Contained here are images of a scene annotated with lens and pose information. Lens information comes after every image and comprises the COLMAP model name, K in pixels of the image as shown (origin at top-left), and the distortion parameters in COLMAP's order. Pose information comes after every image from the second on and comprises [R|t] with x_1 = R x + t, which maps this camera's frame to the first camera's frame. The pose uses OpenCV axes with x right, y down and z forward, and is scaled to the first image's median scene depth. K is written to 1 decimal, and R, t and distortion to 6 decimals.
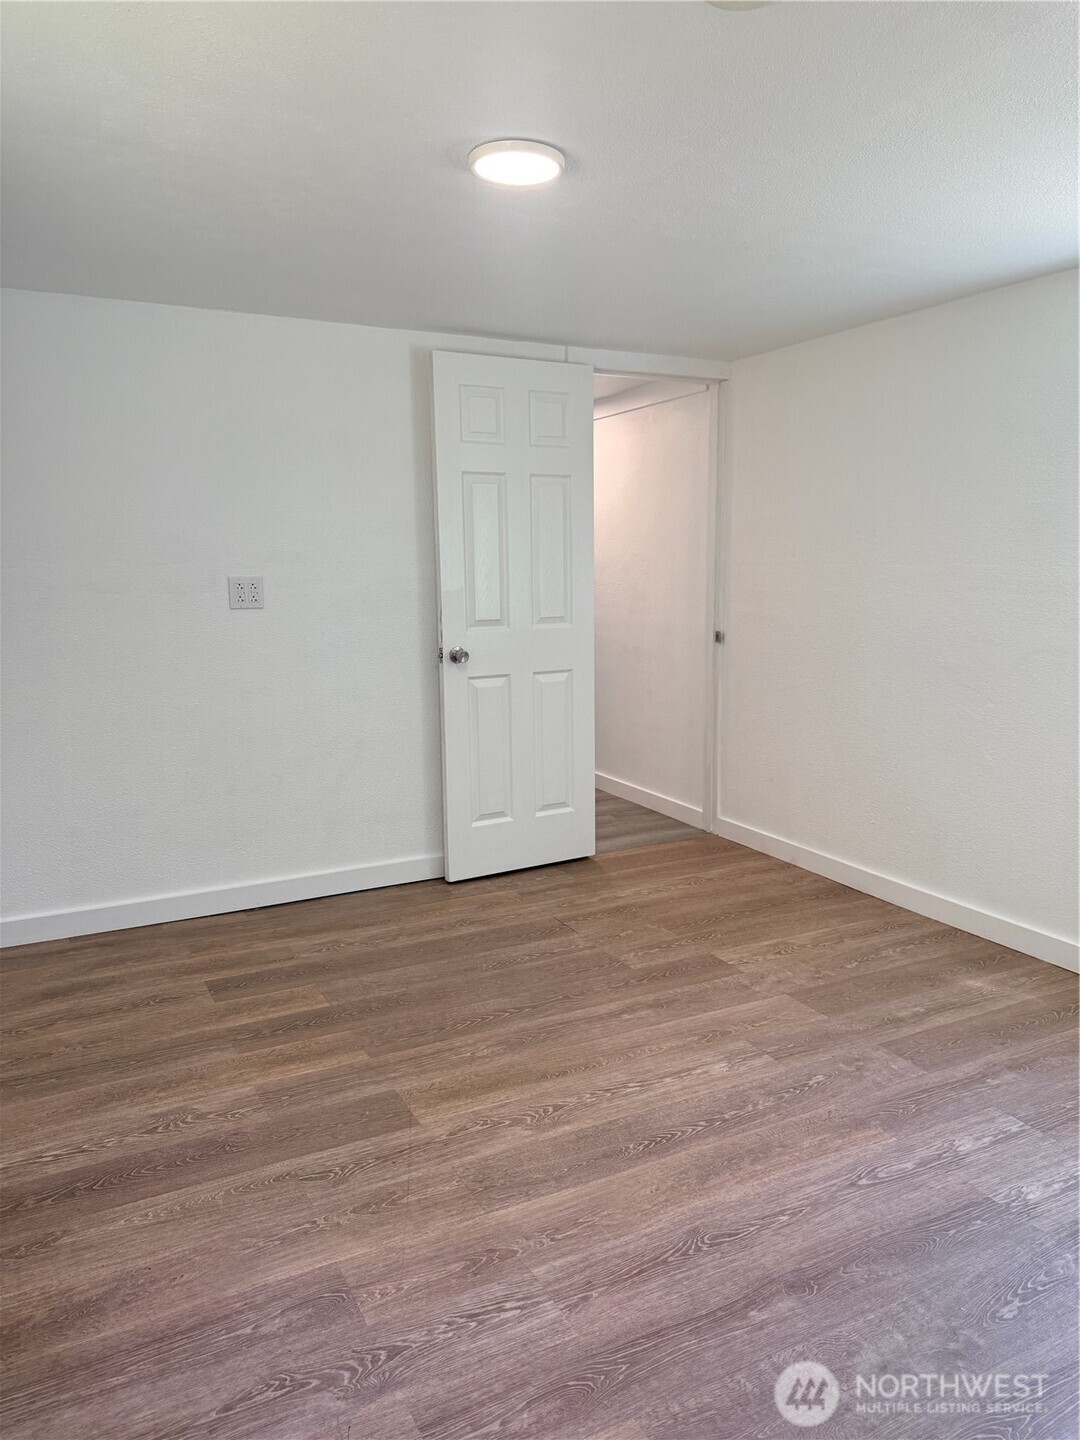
lens RADIAL K [[989.8, 0, 536.9], [0, 989.8, 745.1], [0, 0, 1]] dist [0.082216, -0.185961]
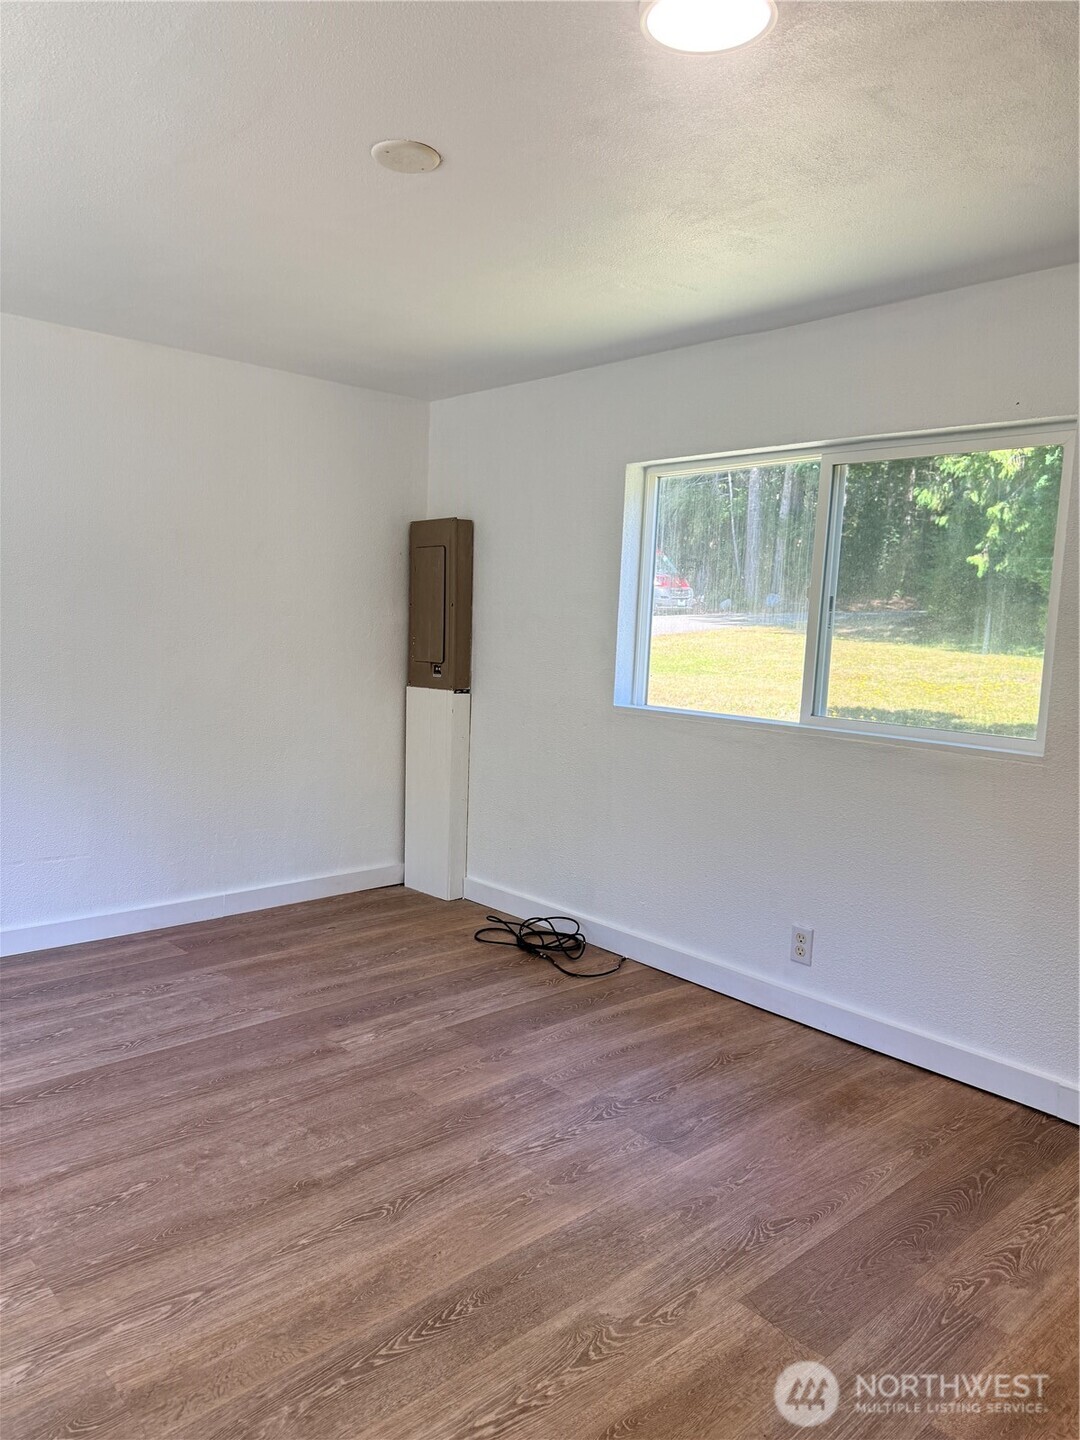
lens RADIAL K [[1004.1, 0, 540.6], [0, 1004.1, 724.2], [0, 0, 1]] dist [0.018495, -0.022834]
pose [[-0.963070, -0.001528, -0.269245, 0.271525], [-0.082303, 0.953791, 0.288980, -0.296798], [0.256362, 0.300468, -0.918693, 1.697415]]
